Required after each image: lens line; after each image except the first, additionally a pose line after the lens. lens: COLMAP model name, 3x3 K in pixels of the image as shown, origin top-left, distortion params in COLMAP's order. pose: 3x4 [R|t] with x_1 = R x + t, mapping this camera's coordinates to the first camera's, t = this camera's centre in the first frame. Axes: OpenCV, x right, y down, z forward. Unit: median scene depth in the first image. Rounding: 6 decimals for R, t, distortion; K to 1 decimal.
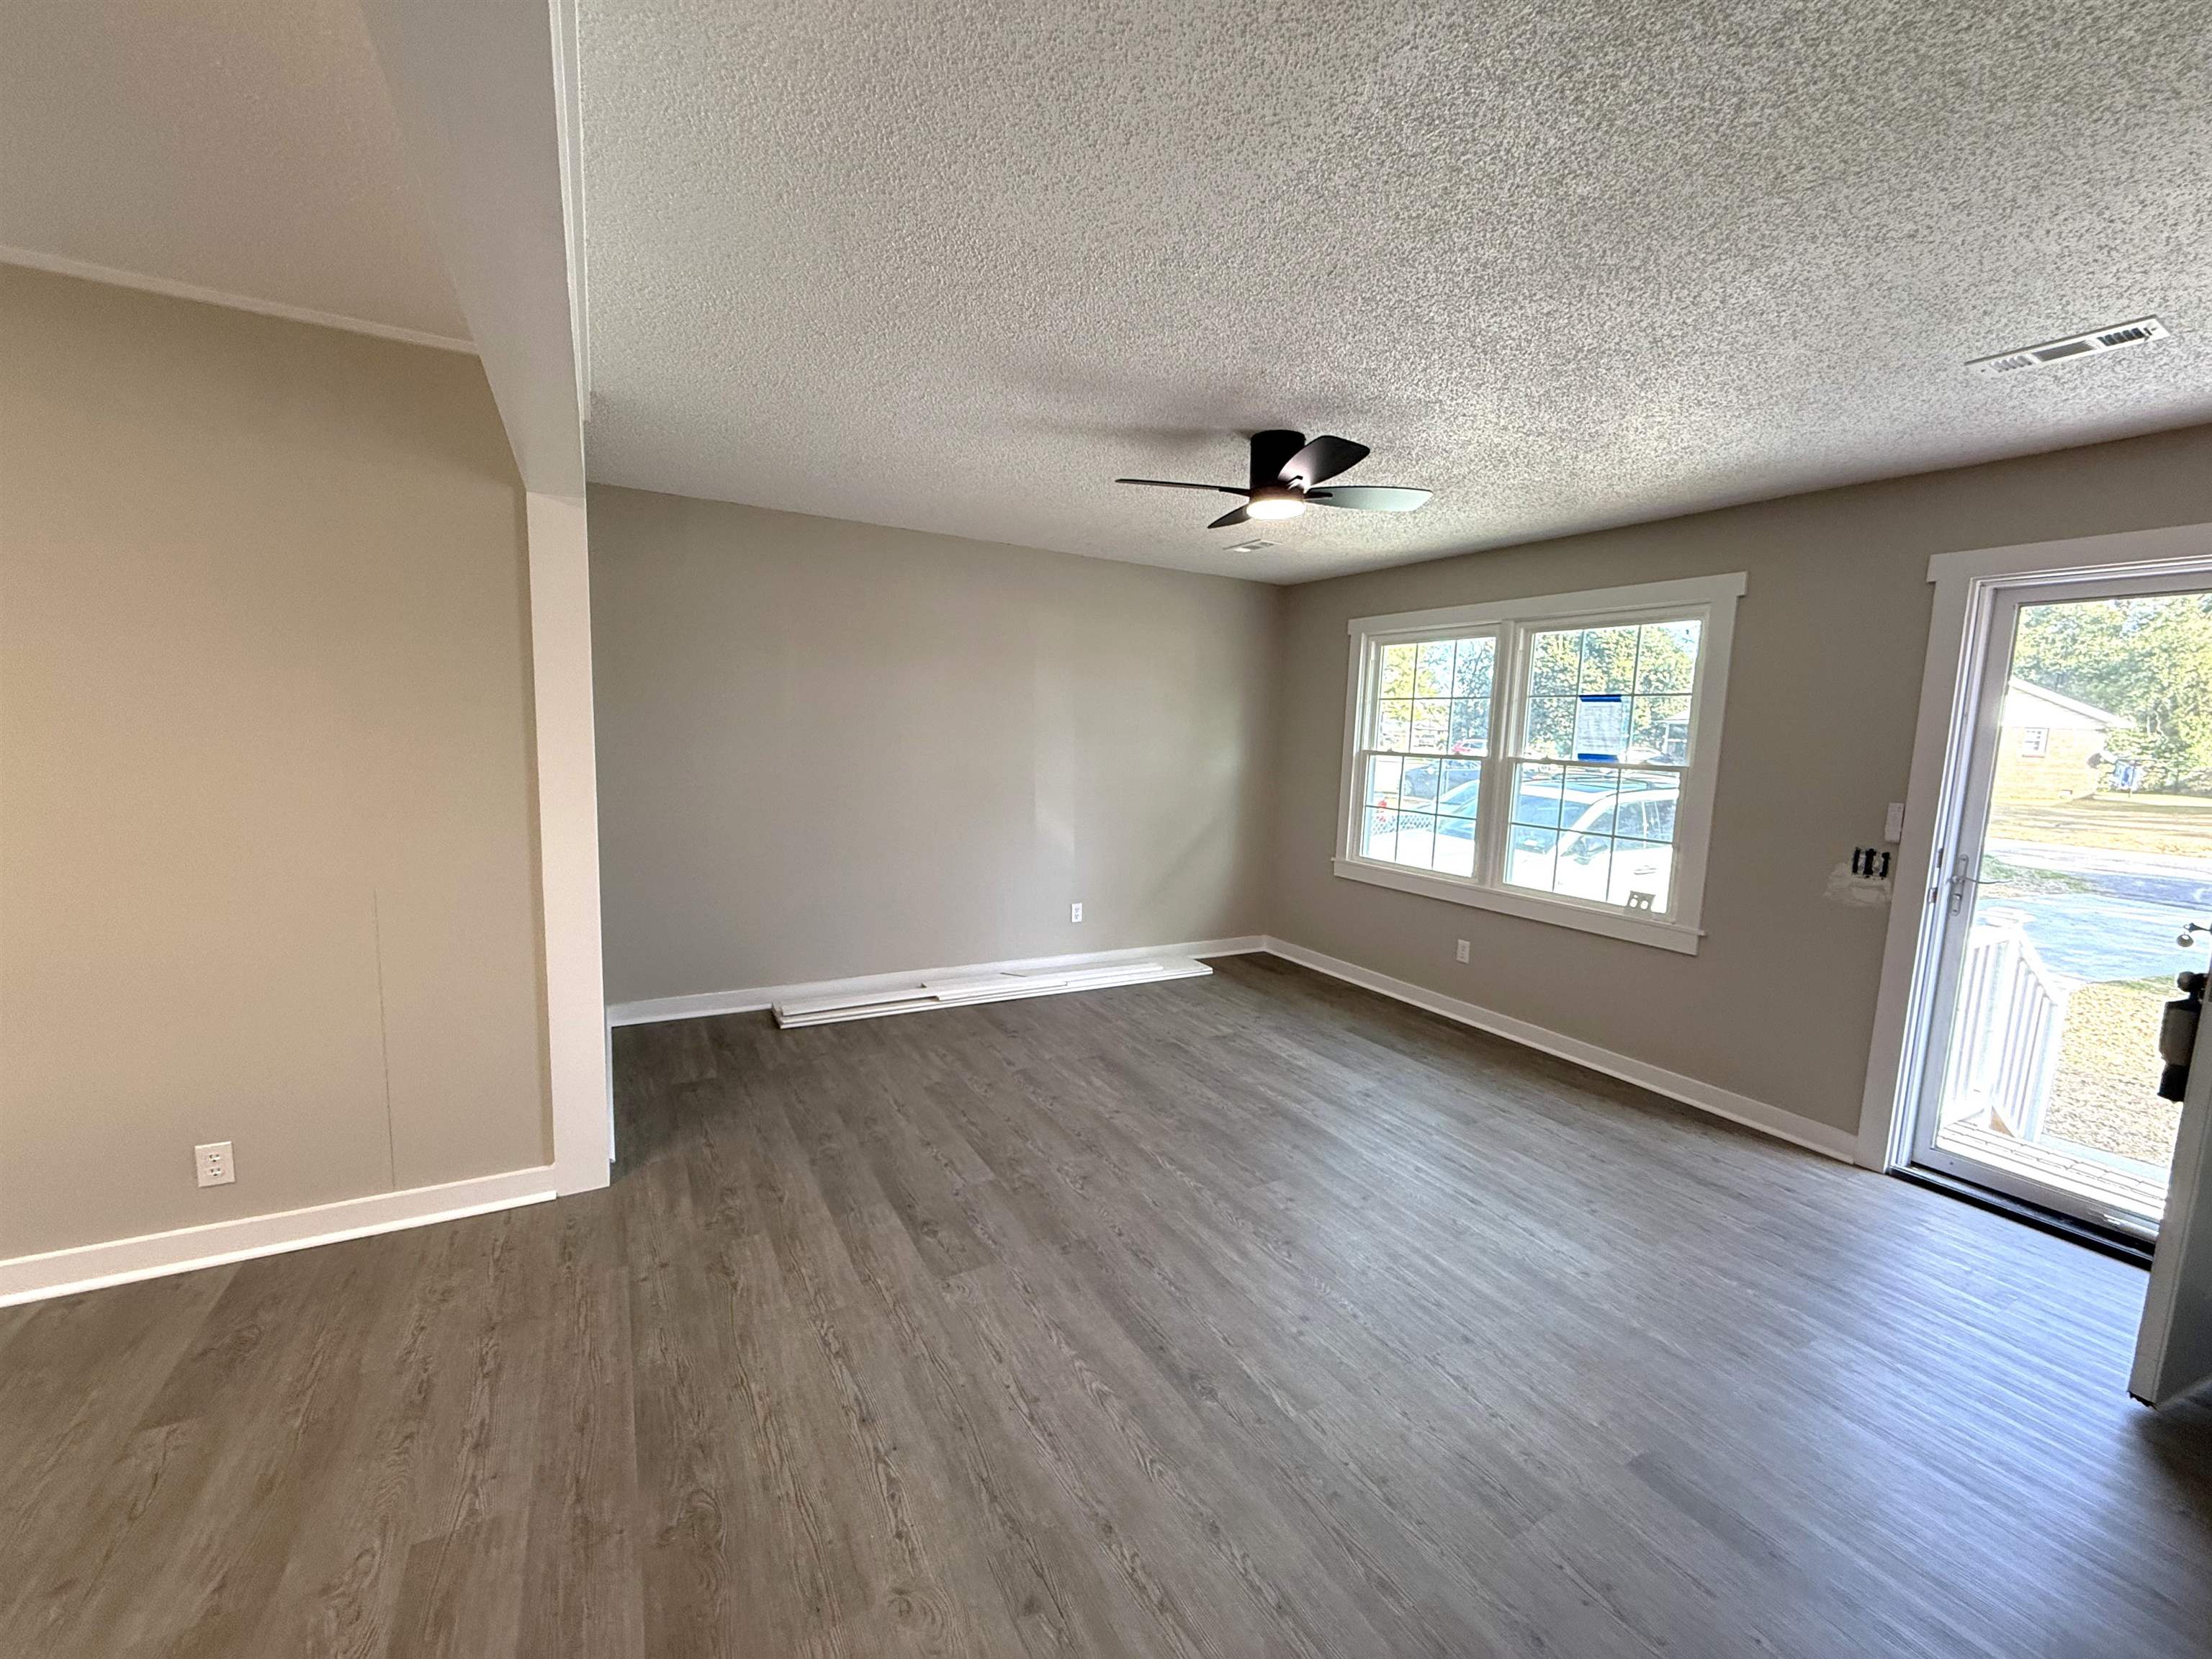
lens RADIAL K [[879.1, 0, 1103.4], [0, 879.1, 830.5], [0, 0, 1]] dist [0.000161, 0.000304]
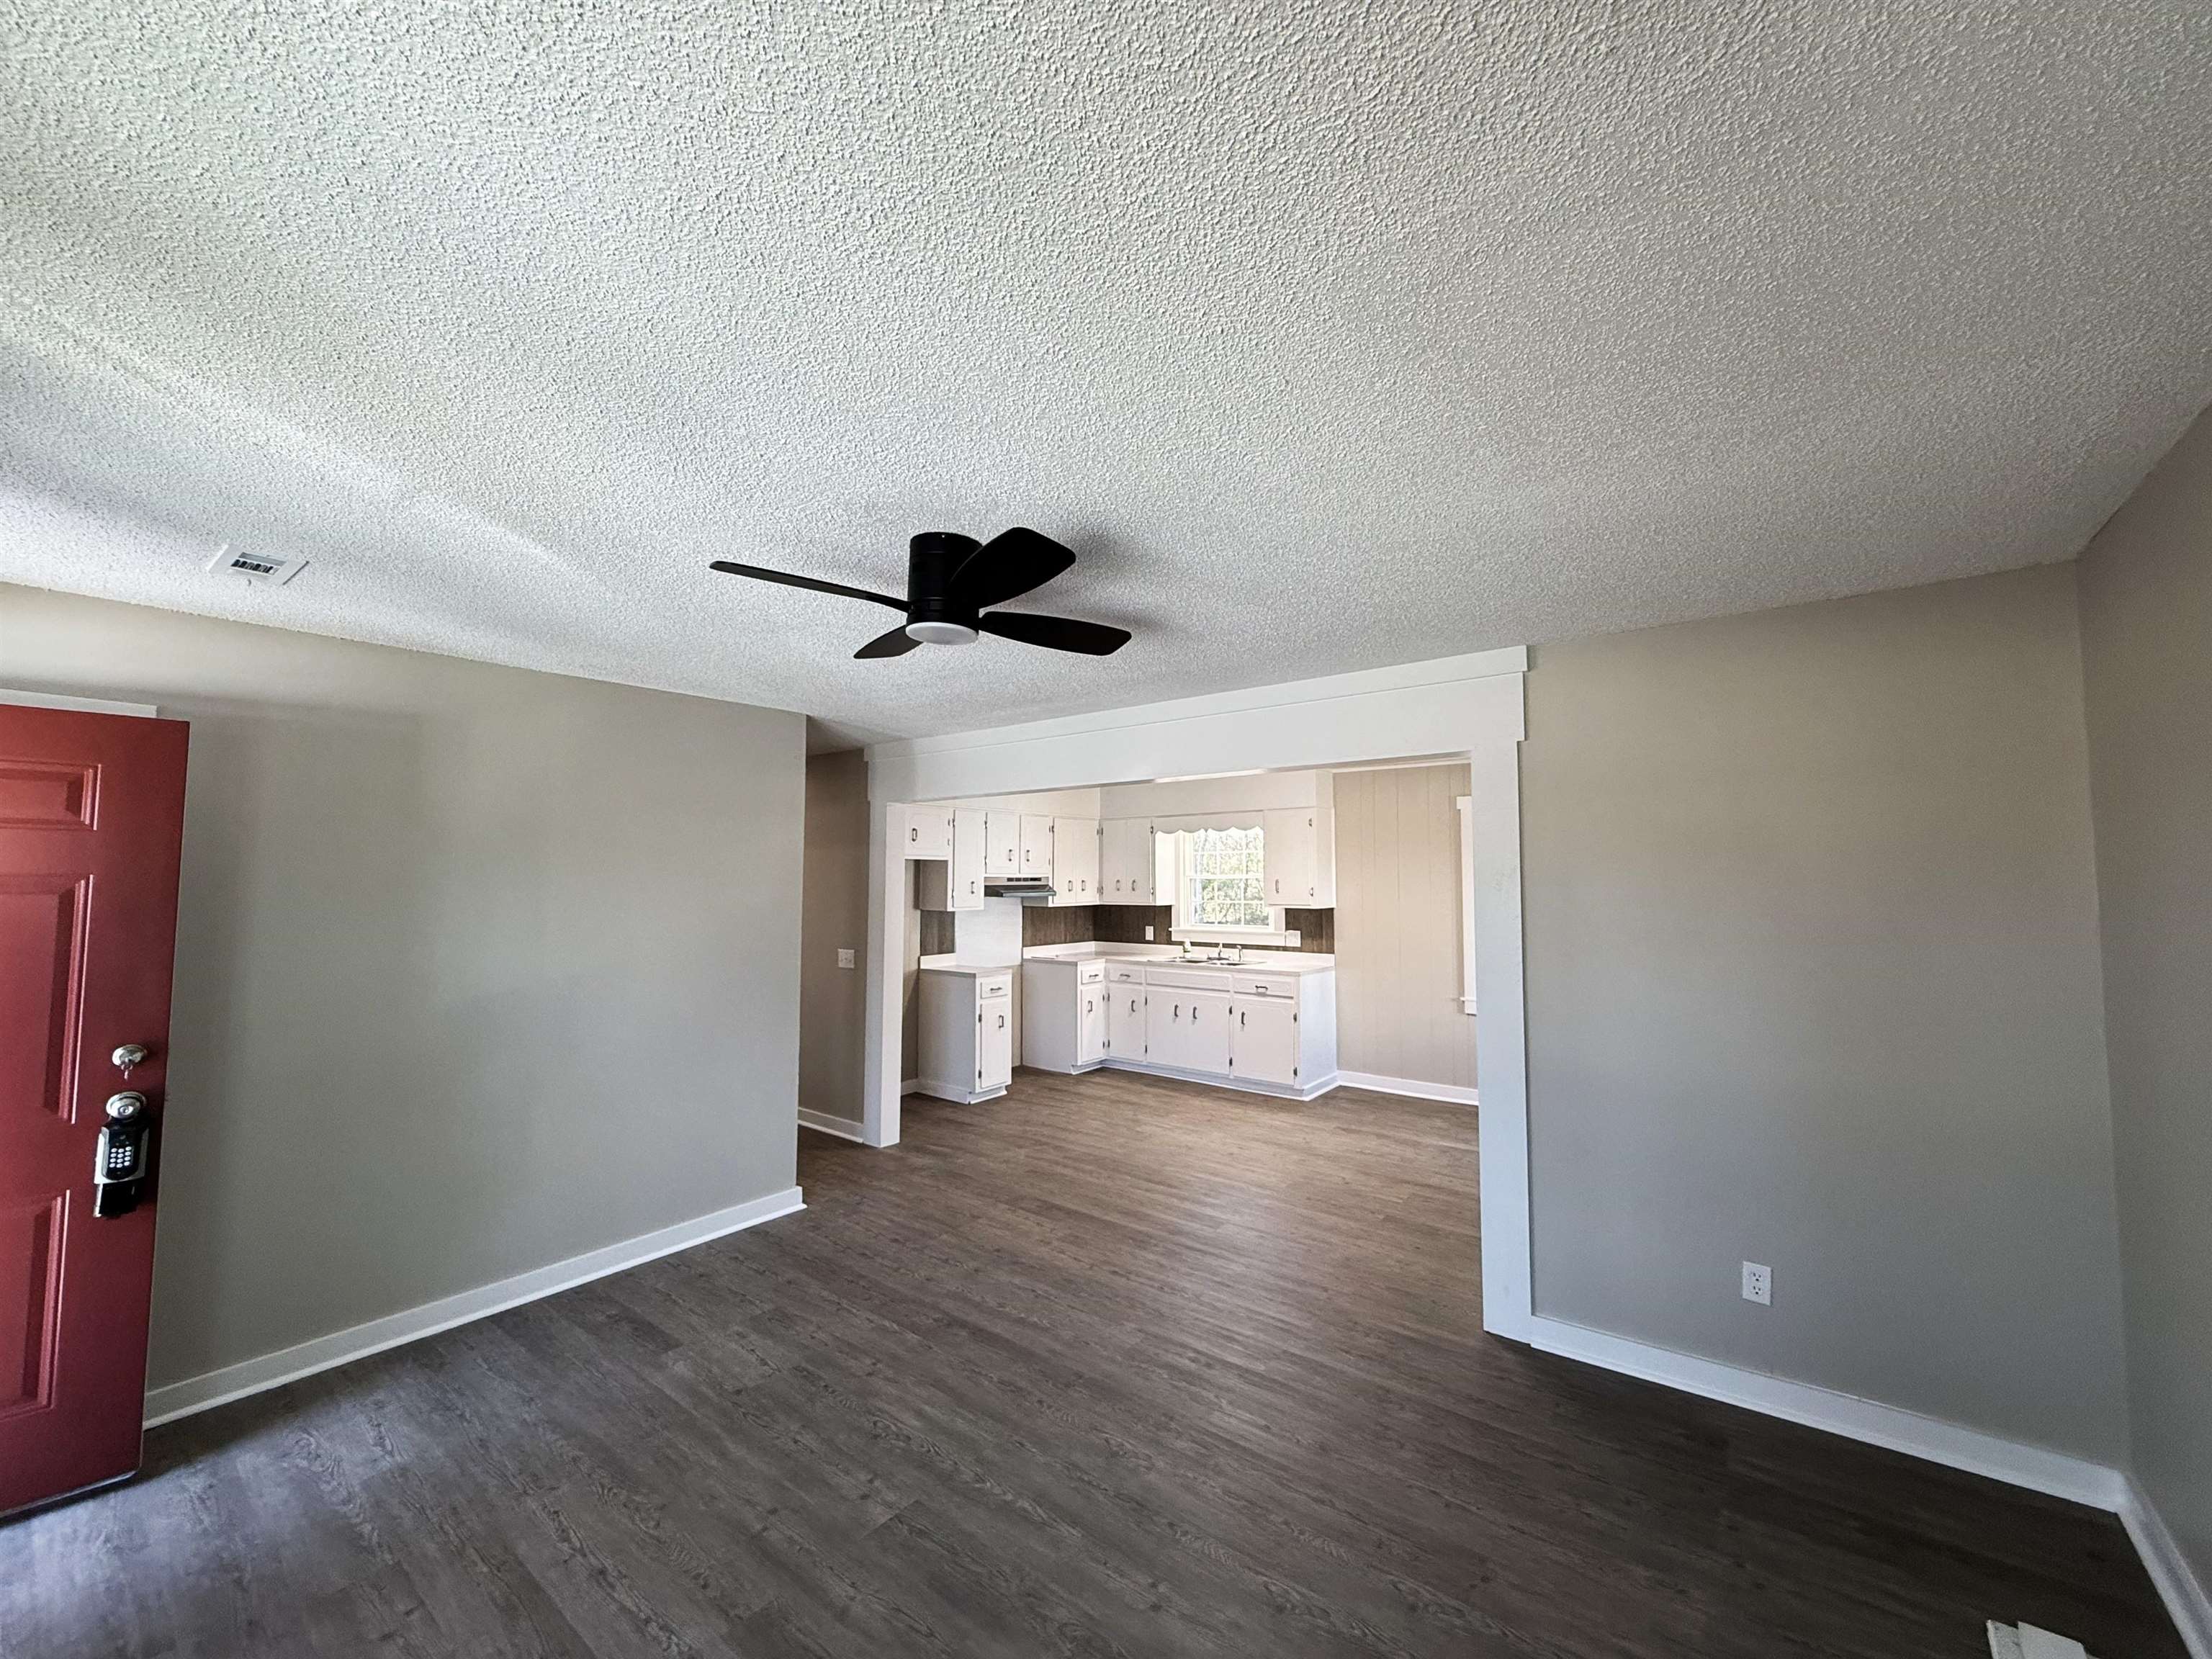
lens RADIAL K [[879.1, 0, 1103.4], [0, 879.1, 830.5], [0, 0, 1]] dist [0.000161, 0.000304]
pose [[-0.924394, -0.056747, -0.377193, 0.306075], [-0.079540, 0.995810, 0.045116, -0.213985], [0.373053, 0.071707, -0.925035, 1.562727]]
